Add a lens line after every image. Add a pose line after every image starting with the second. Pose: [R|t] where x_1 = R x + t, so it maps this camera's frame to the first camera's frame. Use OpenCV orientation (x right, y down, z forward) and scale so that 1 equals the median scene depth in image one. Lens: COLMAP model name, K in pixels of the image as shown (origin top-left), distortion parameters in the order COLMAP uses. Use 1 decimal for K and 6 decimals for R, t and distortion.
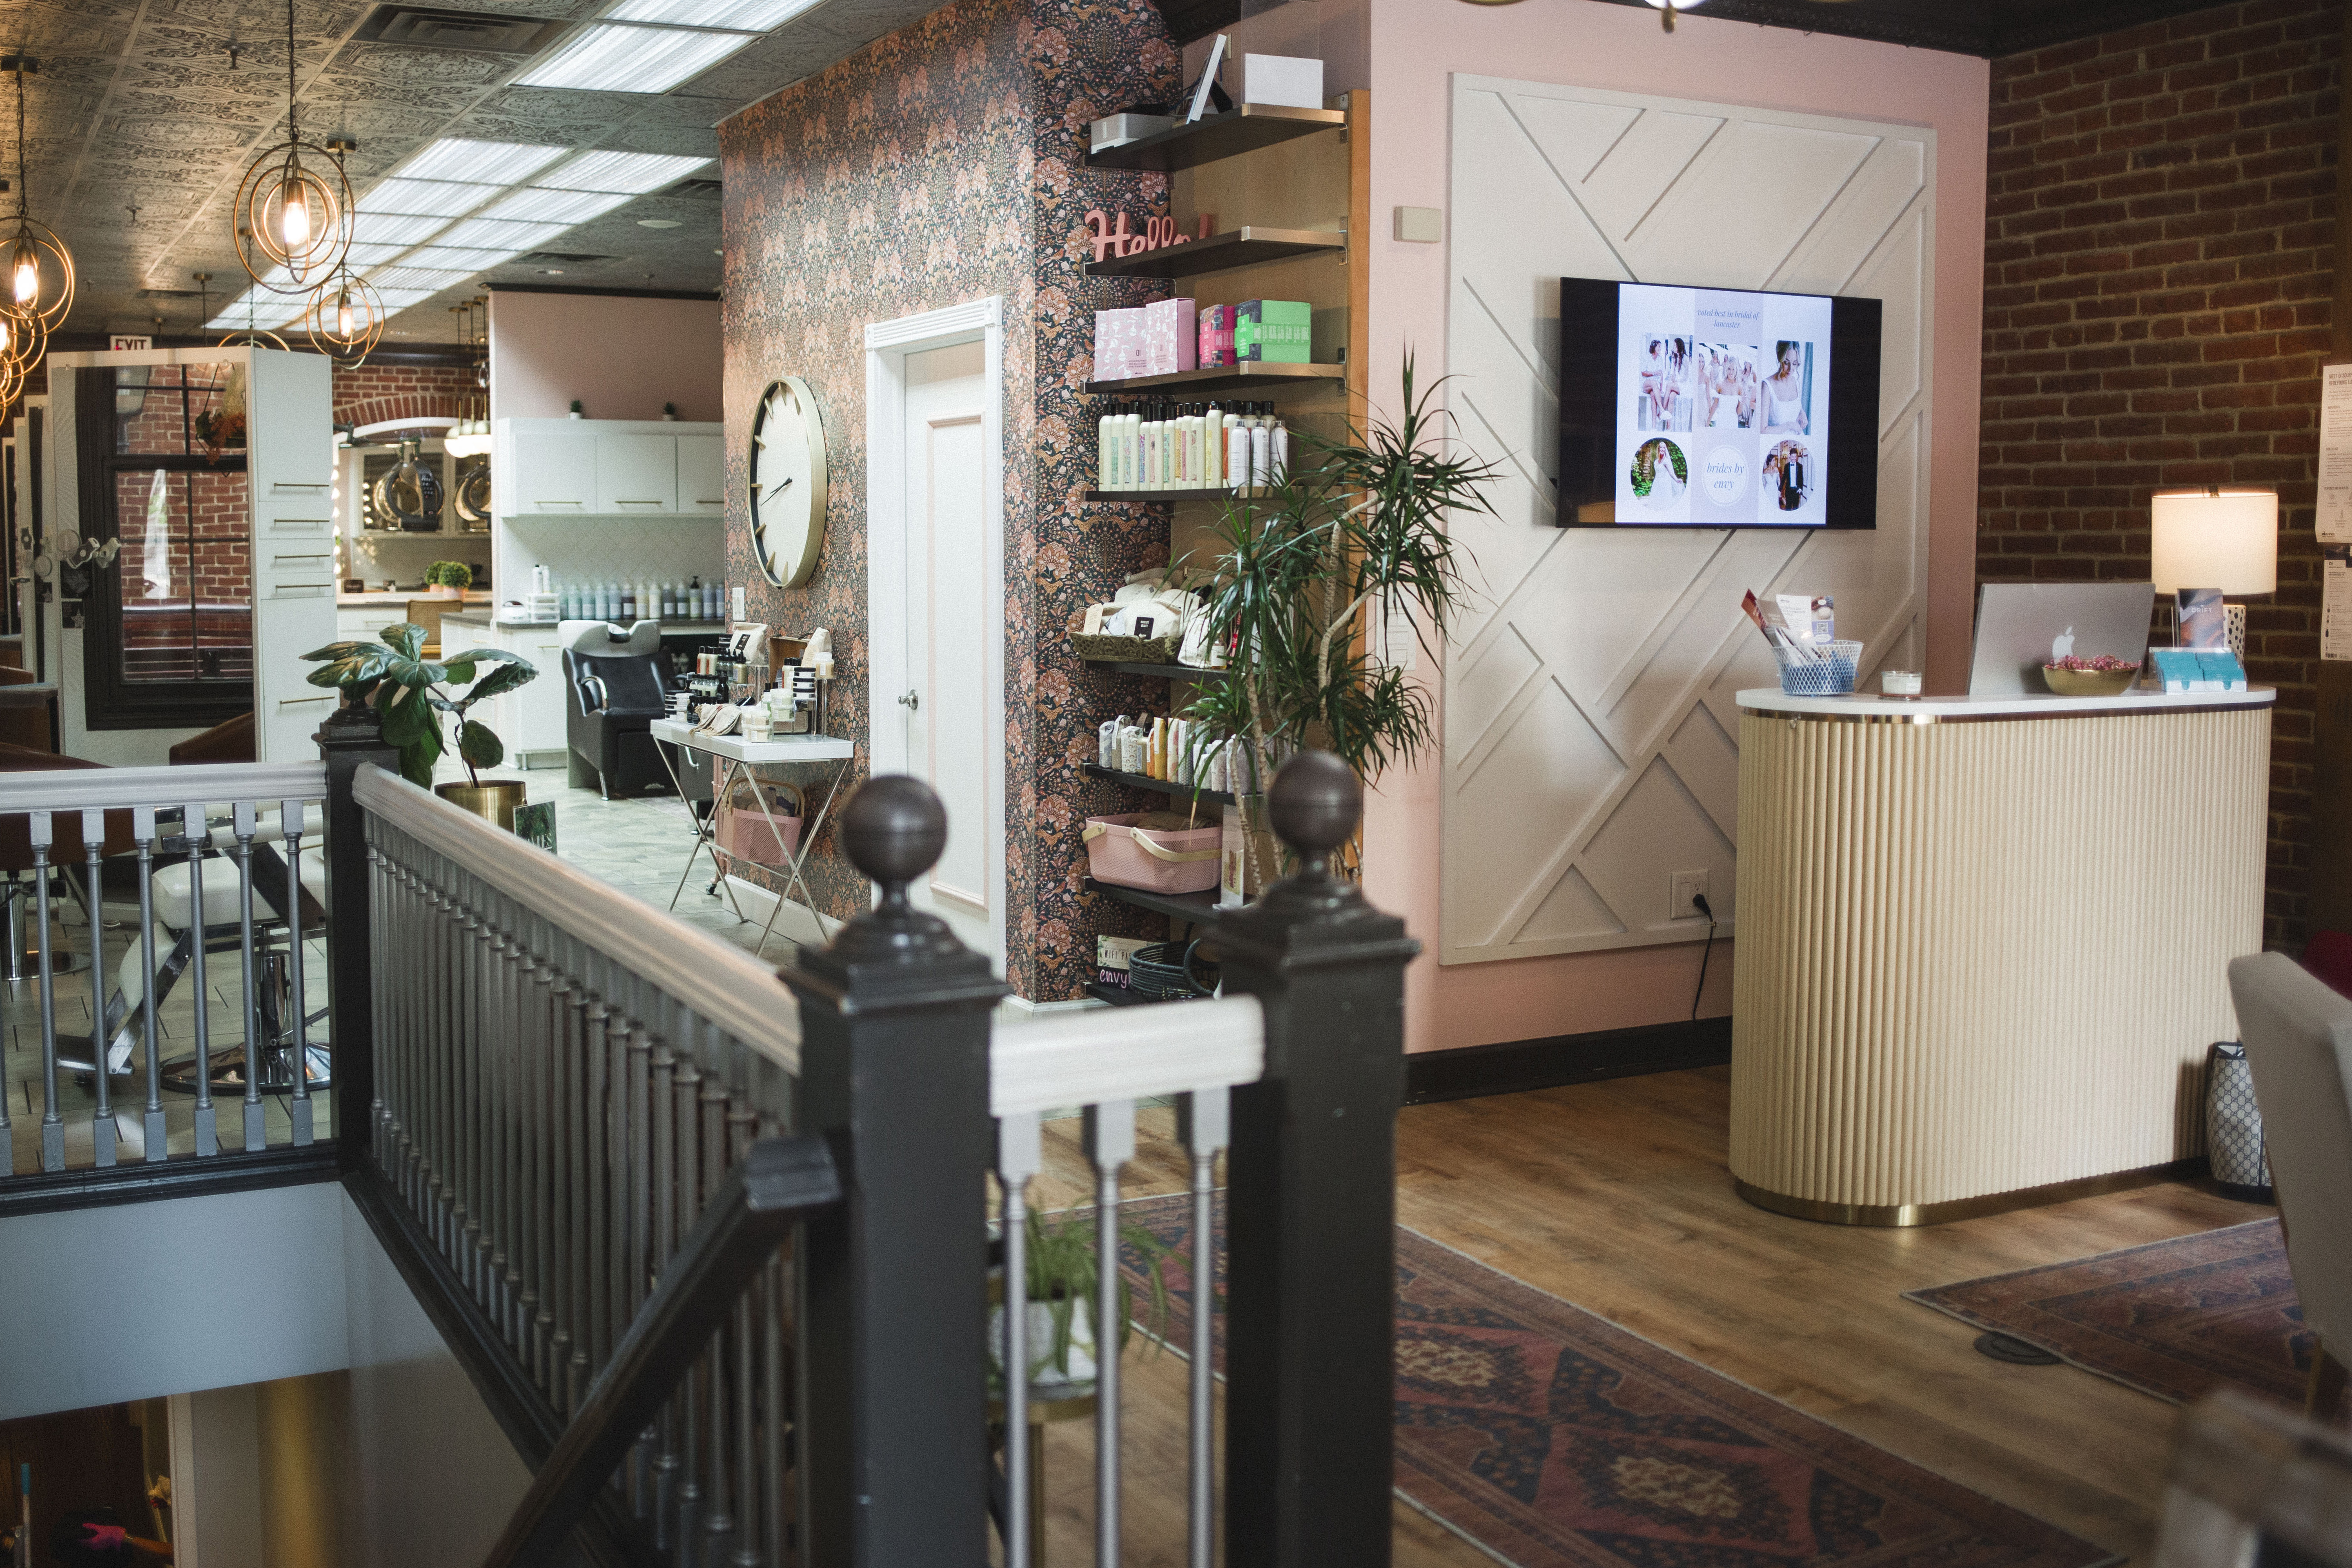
lens RADIAL K [[2399.2, 0, 1176.0], [0, 2399.2, 784.0], [0, 0, 1]] dist [-0.054480, 0.013248]
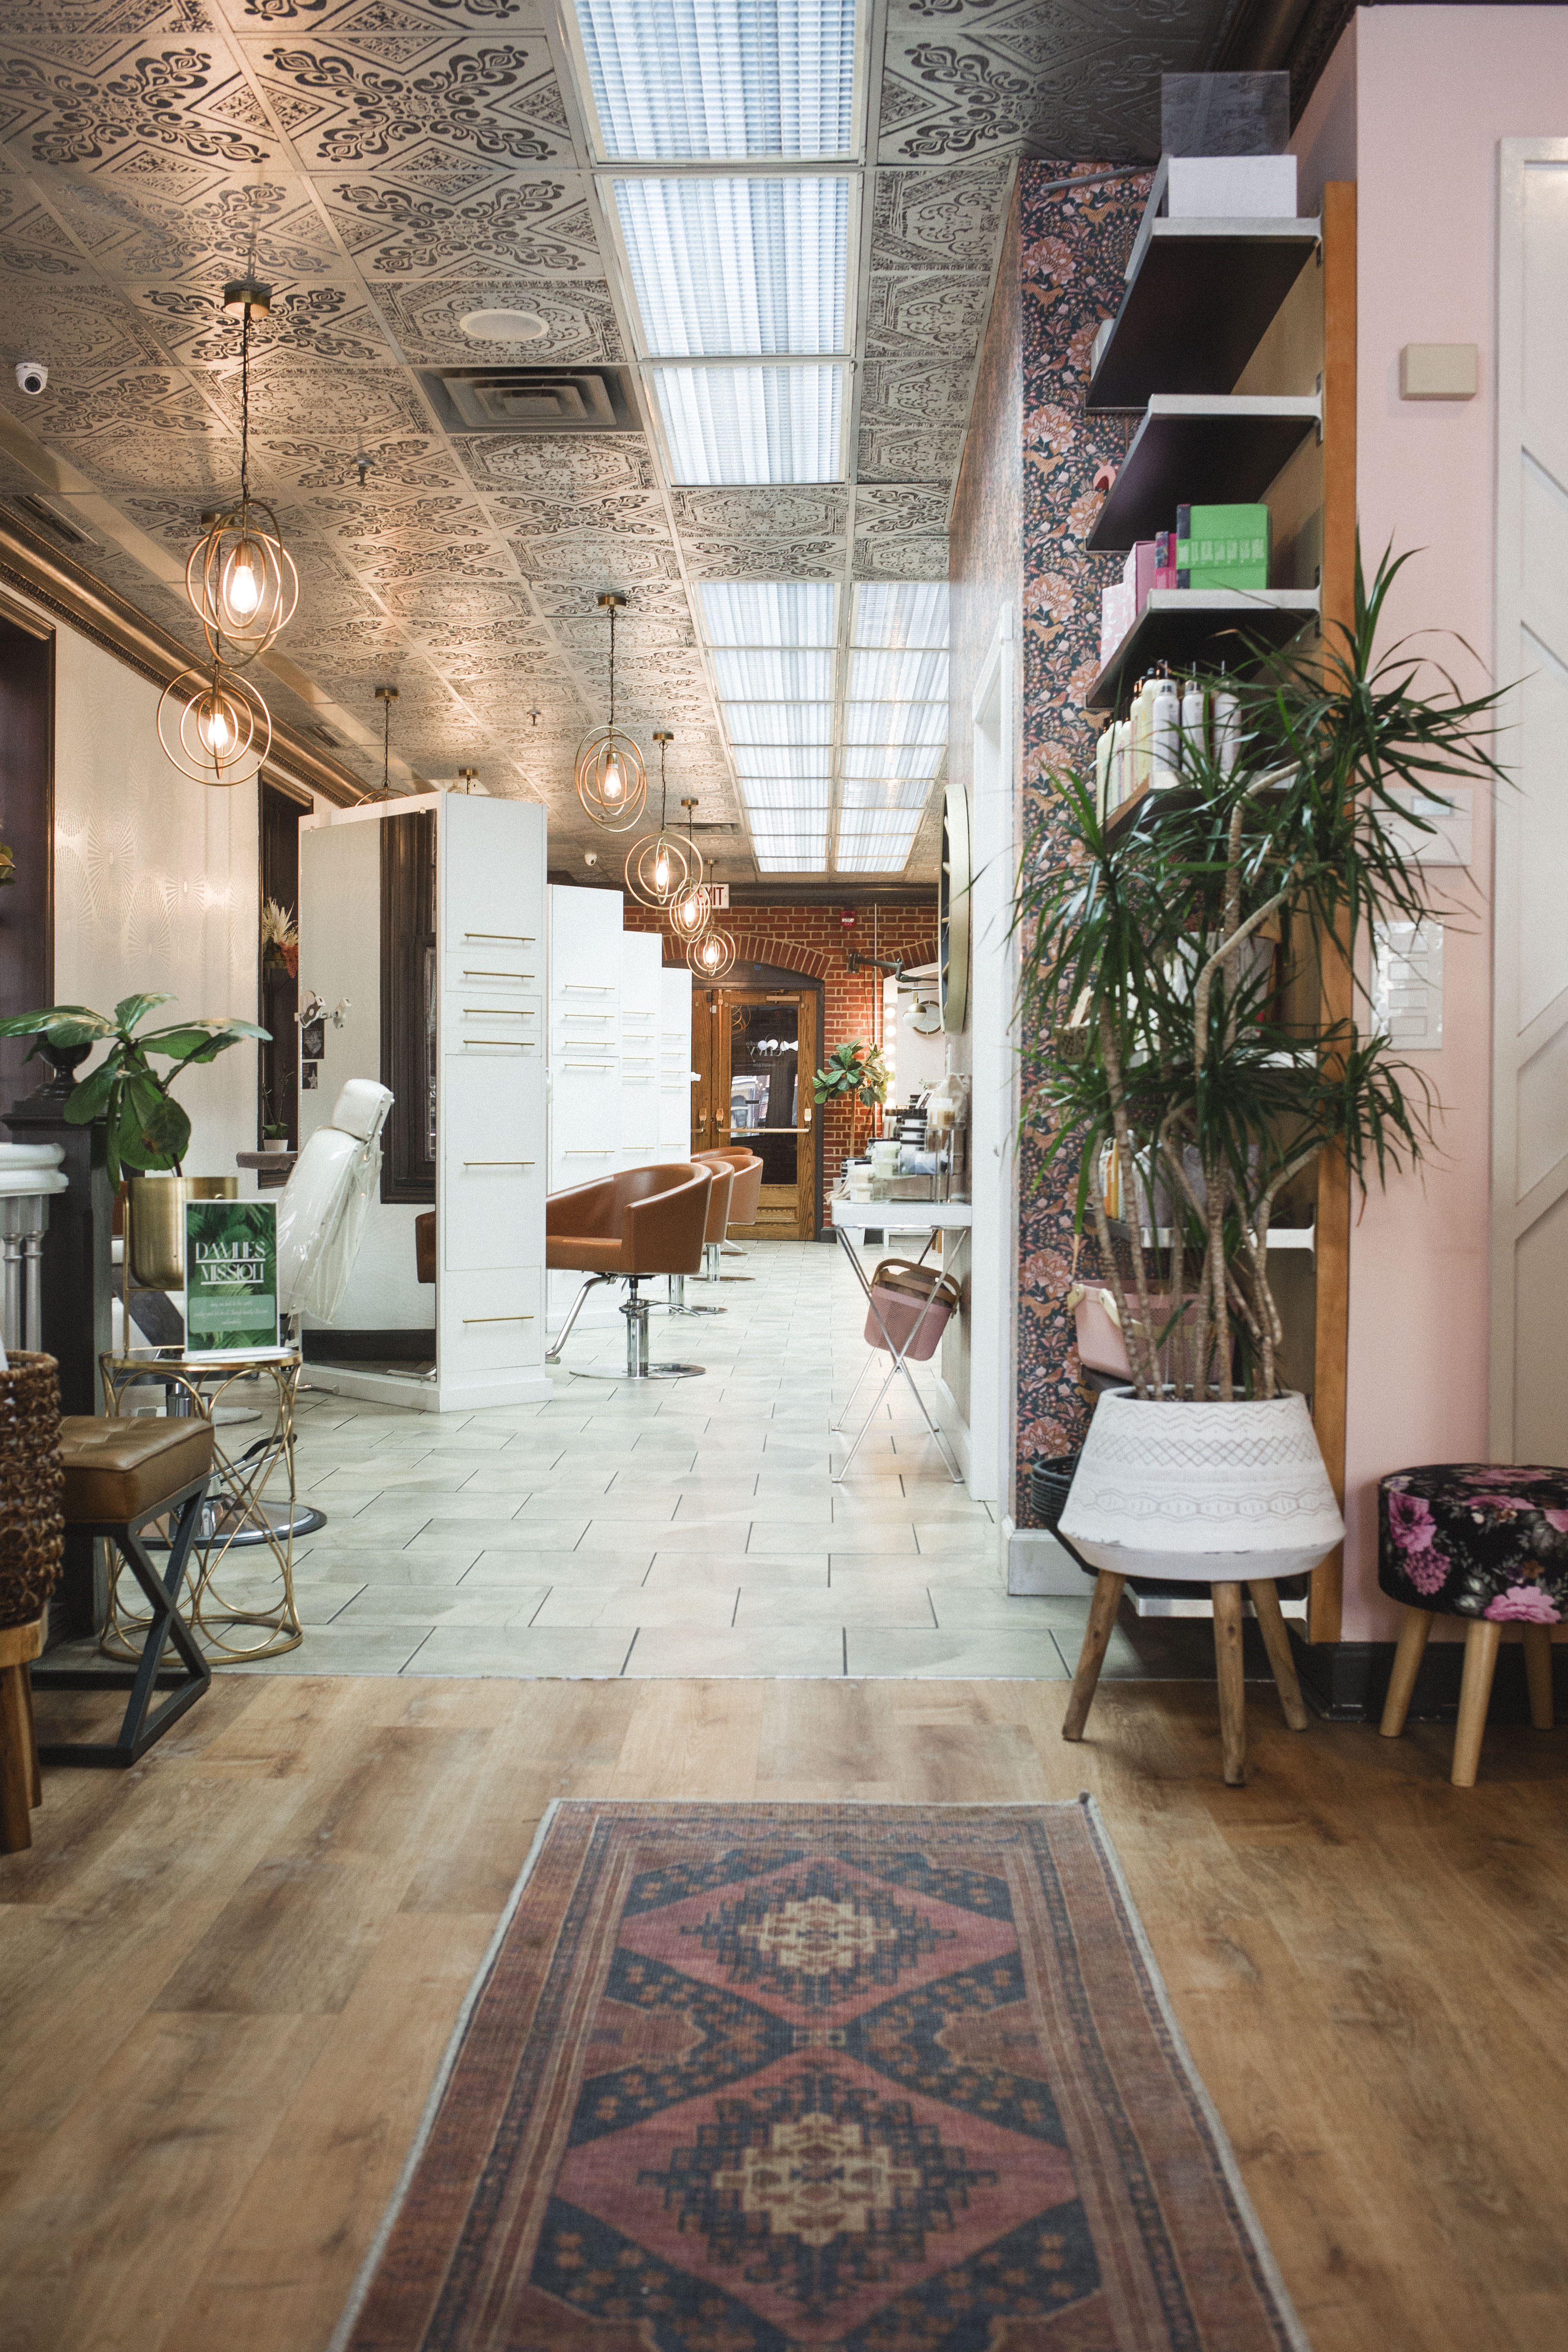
lens RADIAL K [[2272.2, 0, 784.0], [0, 2272.2, 1176.0], [0, 0, 1]] dist [-0.038717, 0.018794]
pose [[0.877858, 0.013251, -0.478738, 0.244918], [-0.054431, 0.995901, -0.072244, 0.042536], [0.475818, 0.089478, 0.874980, 0.390035]]
